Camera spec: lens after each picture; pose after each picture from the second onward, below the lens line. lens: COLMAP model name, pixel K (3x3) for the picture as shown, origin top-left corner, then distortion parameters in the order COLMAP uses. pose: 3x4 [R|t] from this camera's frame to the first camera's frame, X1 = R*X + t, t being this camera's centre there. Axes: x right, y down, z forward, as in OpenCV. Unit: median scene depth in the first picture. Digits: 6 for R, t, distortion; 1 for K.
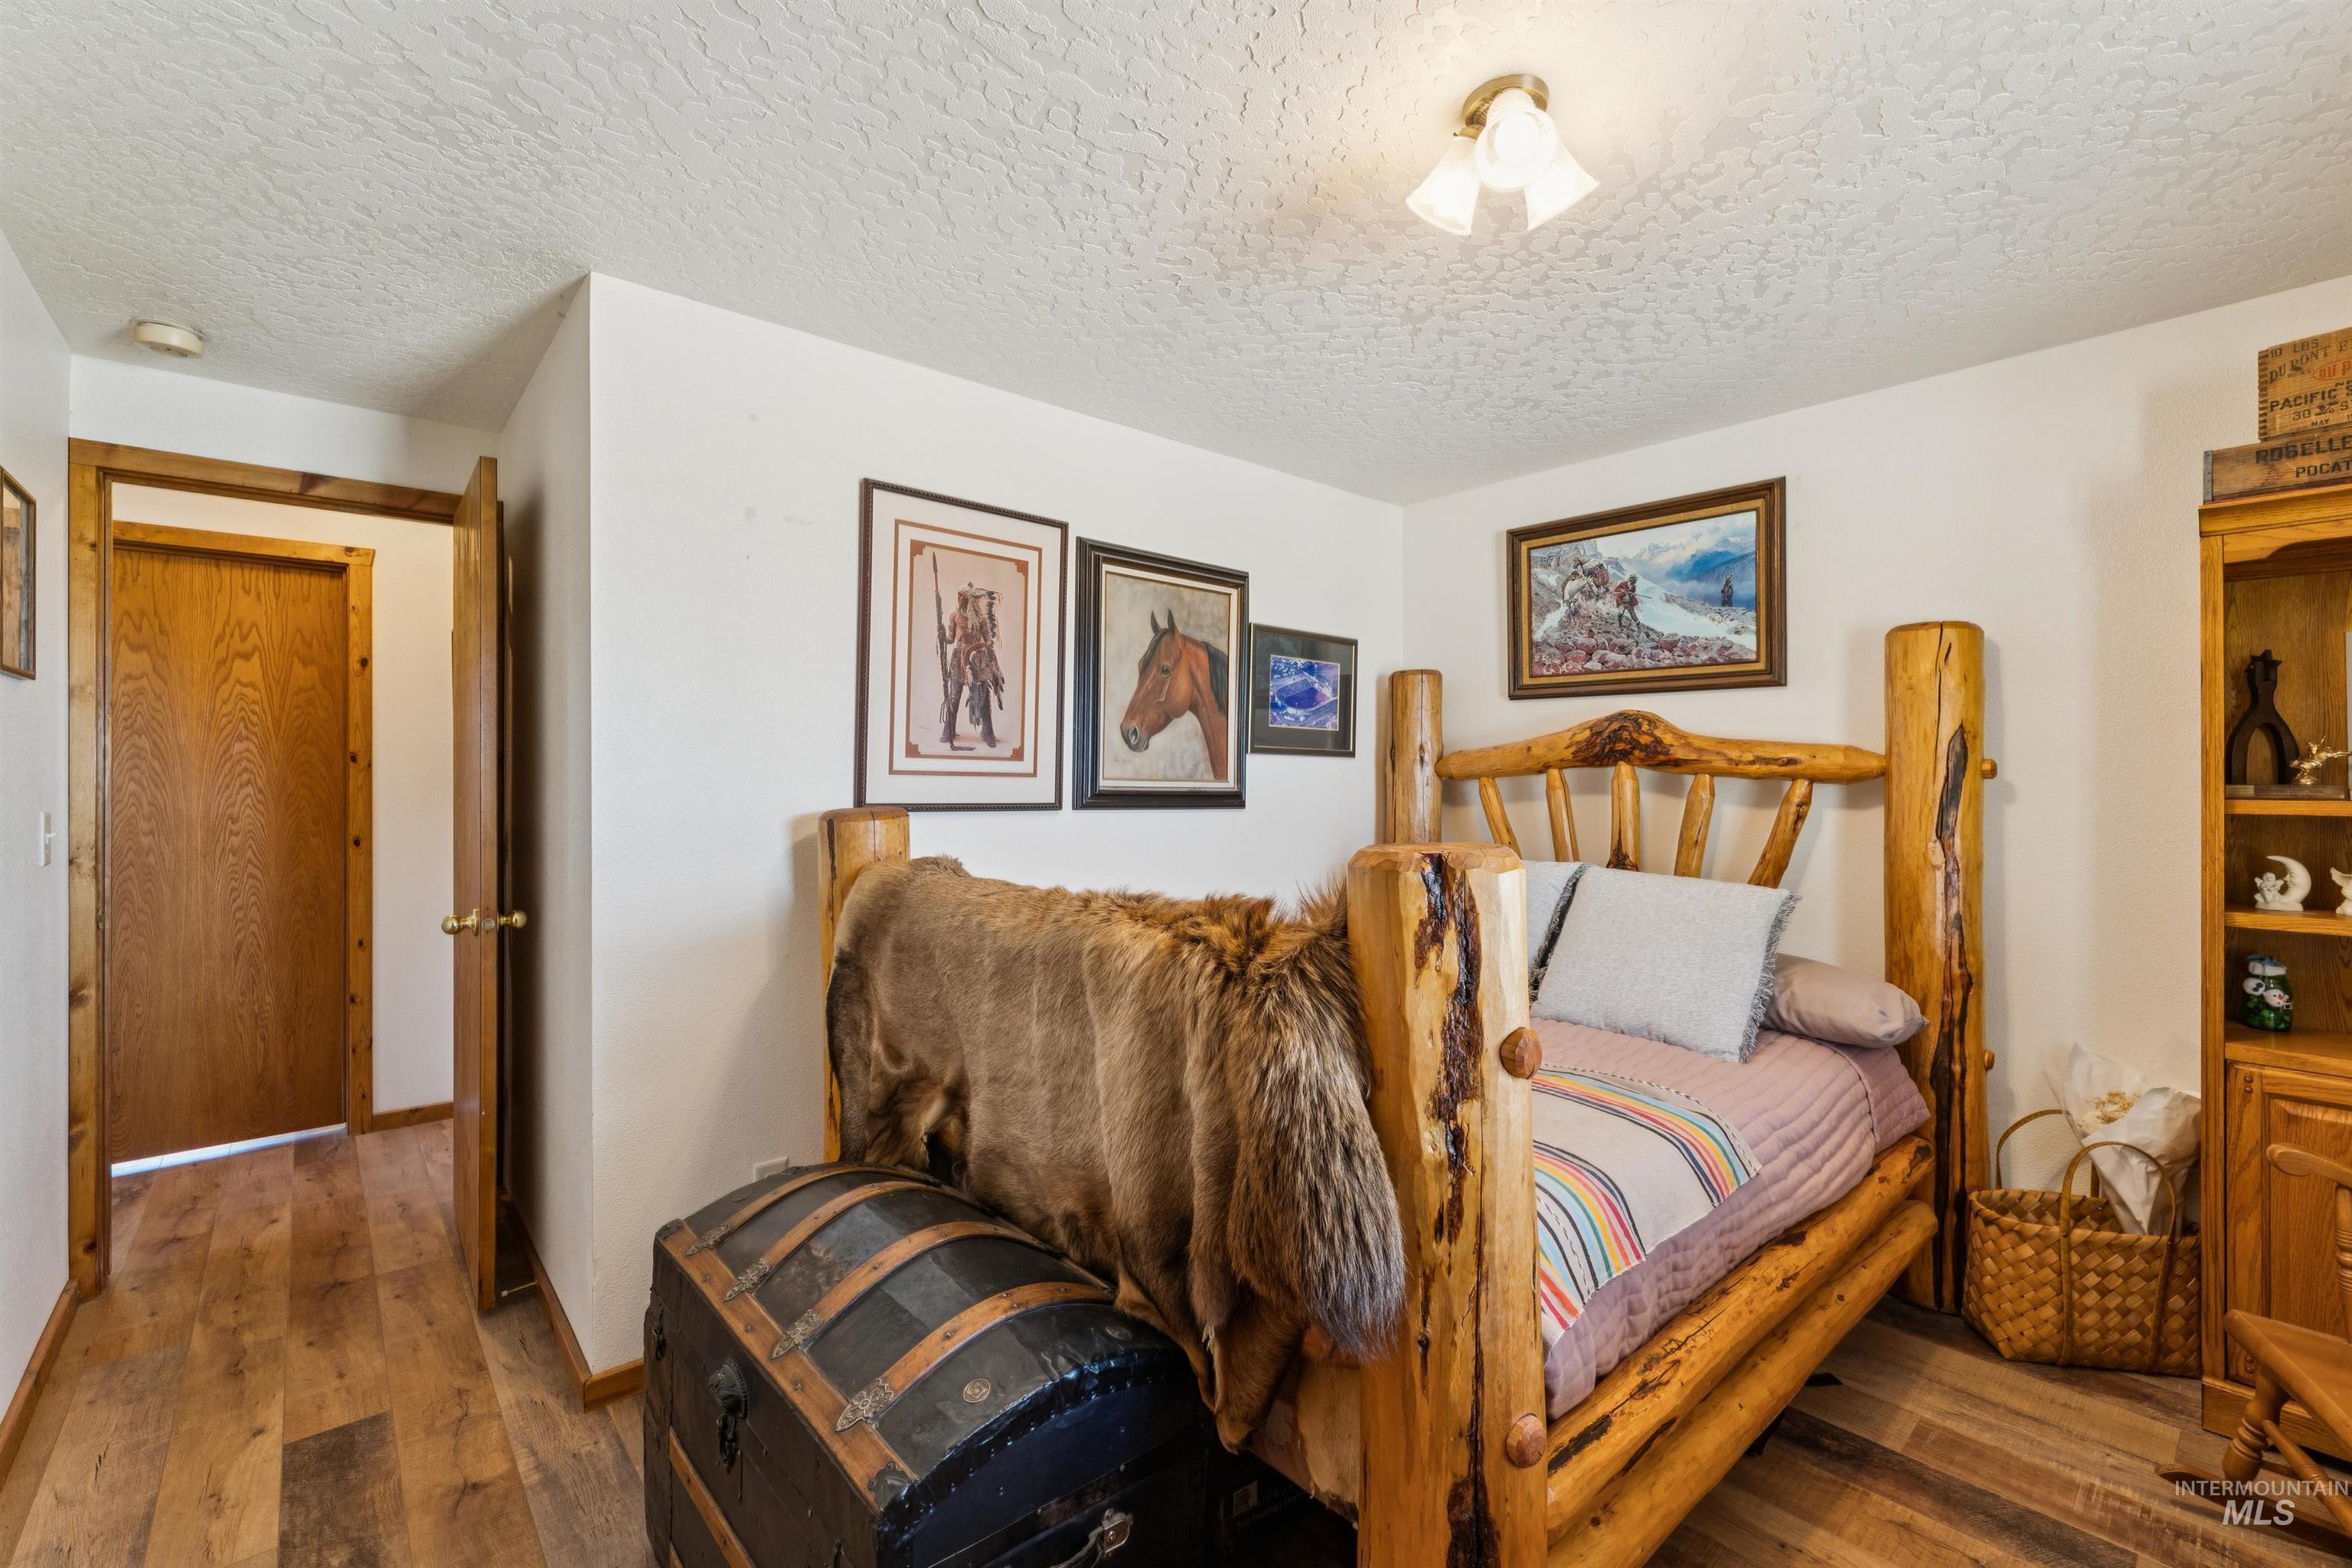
lens RADIAL K [[993.3, 0, 1181.3], [0, 993.3, 784.5], [0, 0, 1]] dist [-0.004664, 0.000485]
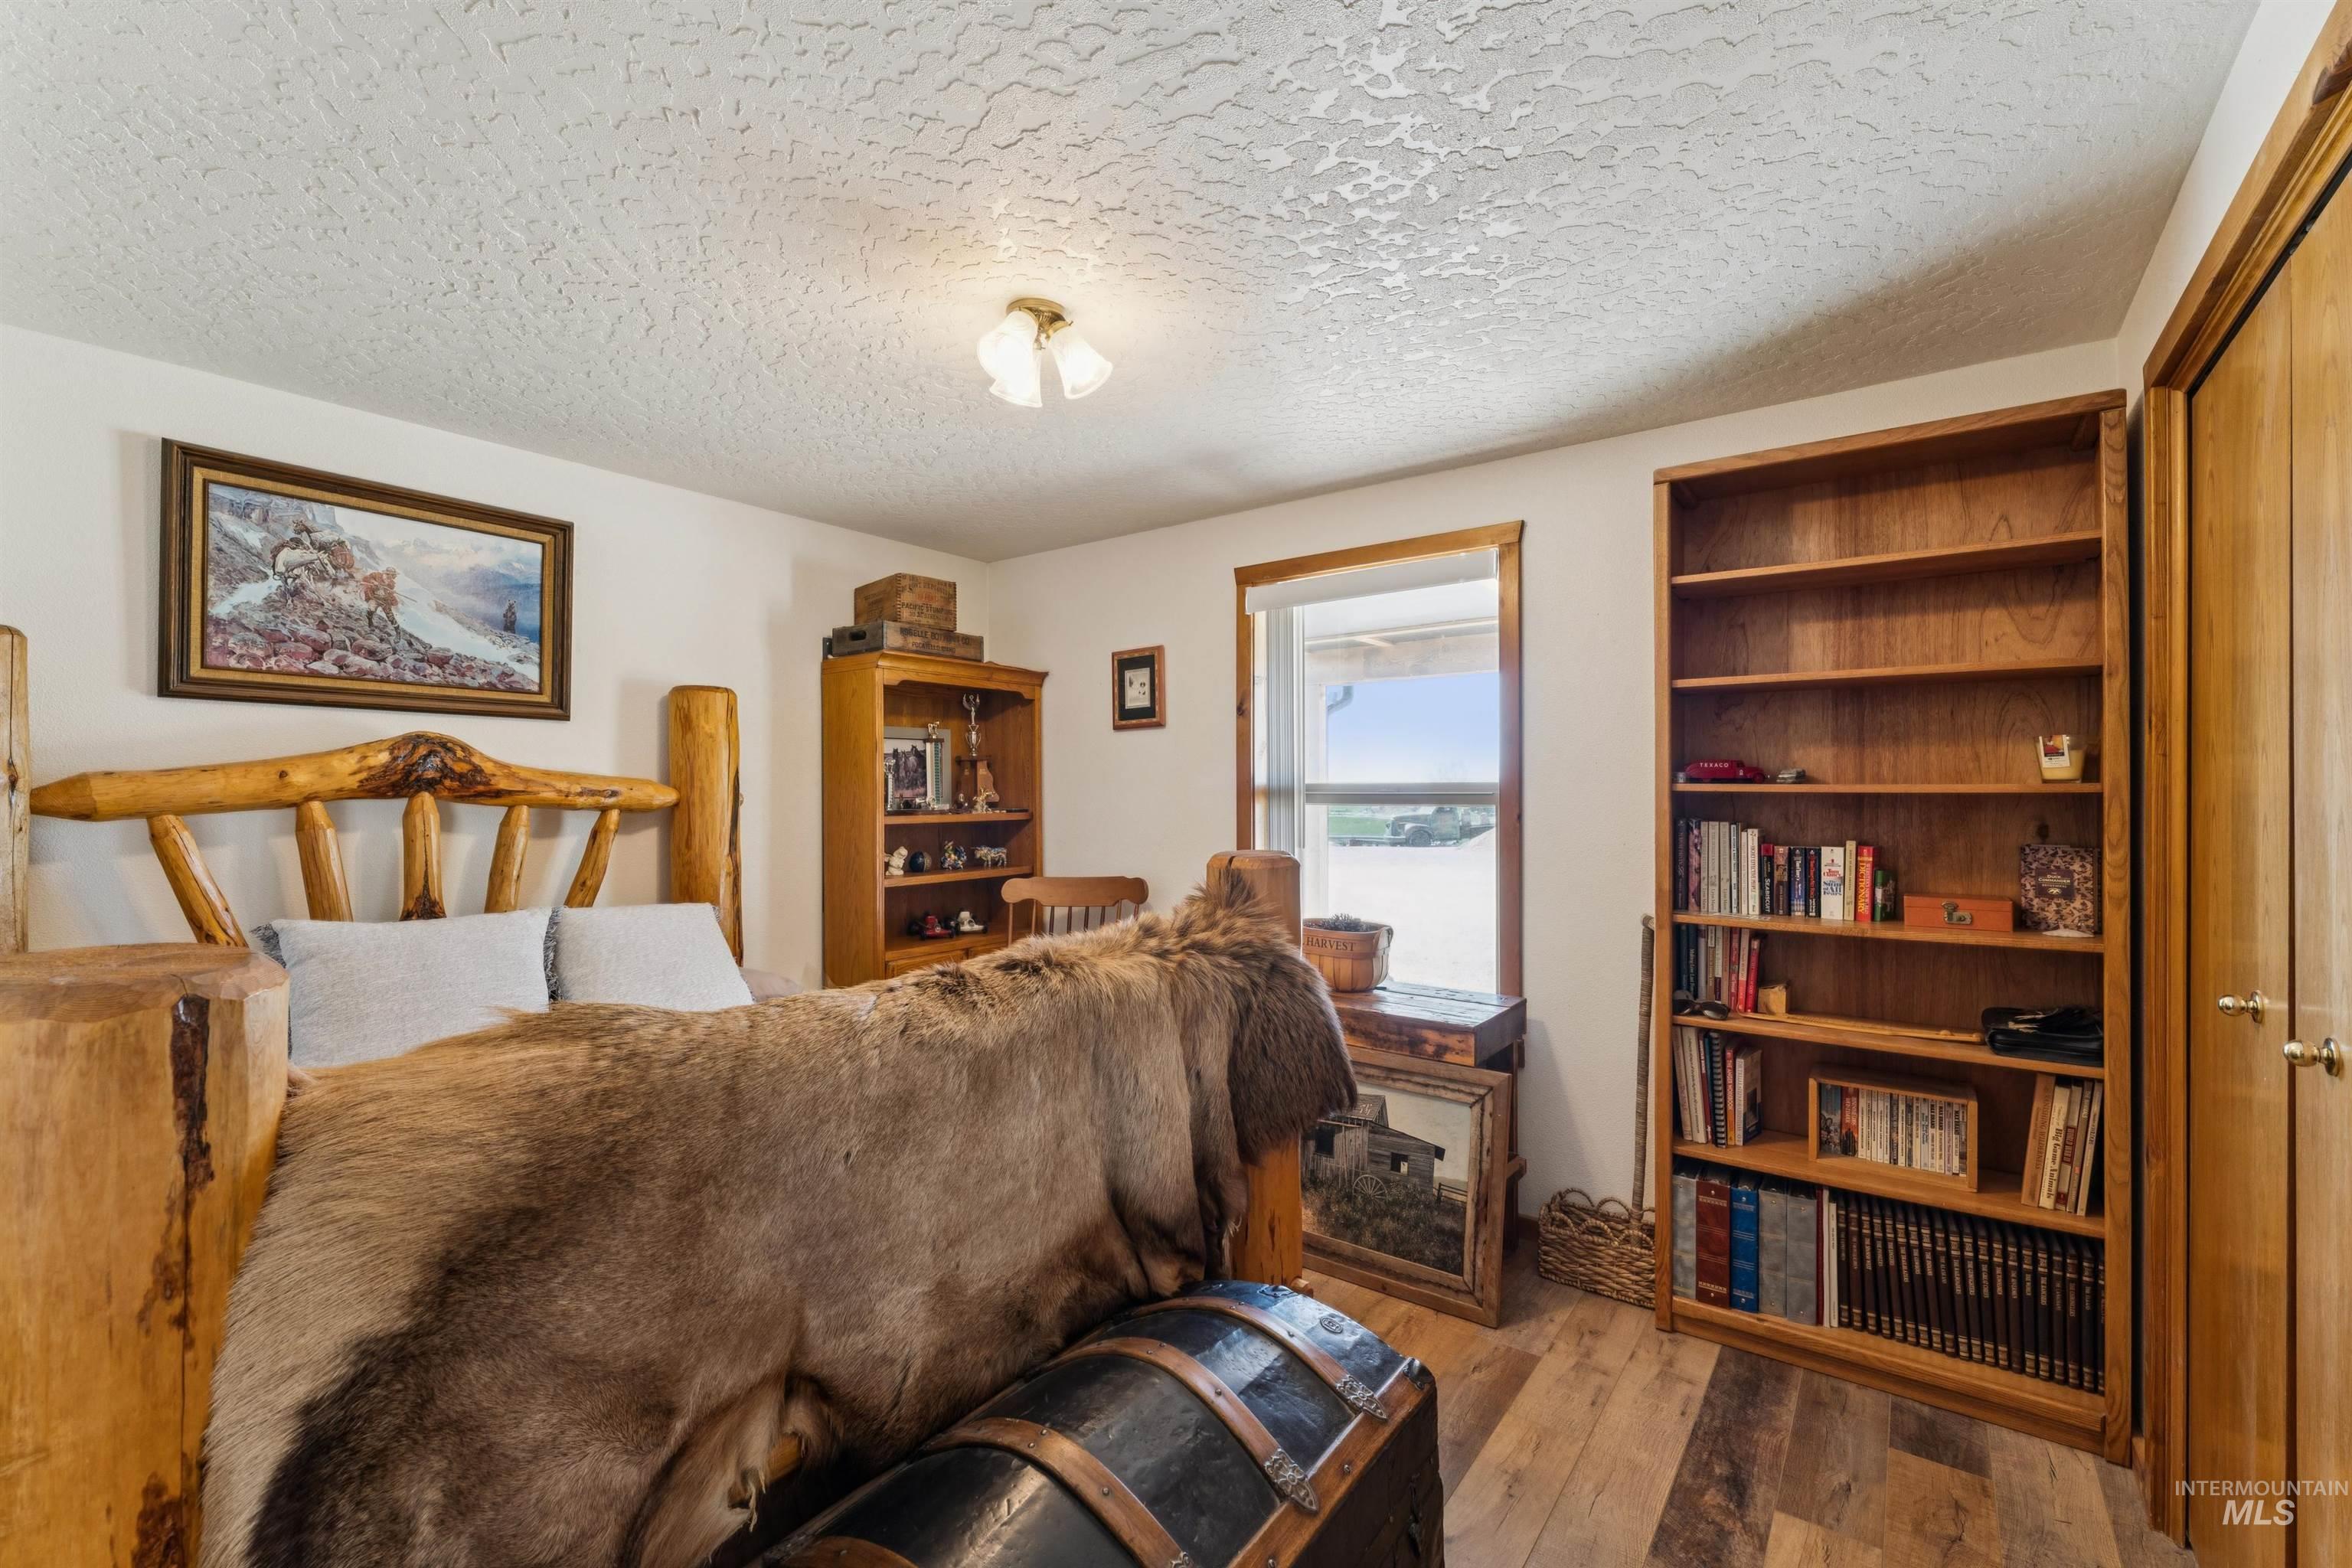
lens RADIAL K [[993.3, 0, 1181.3], [0, 993.3, 784.5], [0, 0, 1]] dist [-0.004664, 0.000485]
pose [[-0.210160, 0.007028, 0.977642, -0.511125], [0.012213, 0.999915, -0.004562, -0.017938], [-0.977591, 0.010981, -0.210228, 0.543693]]
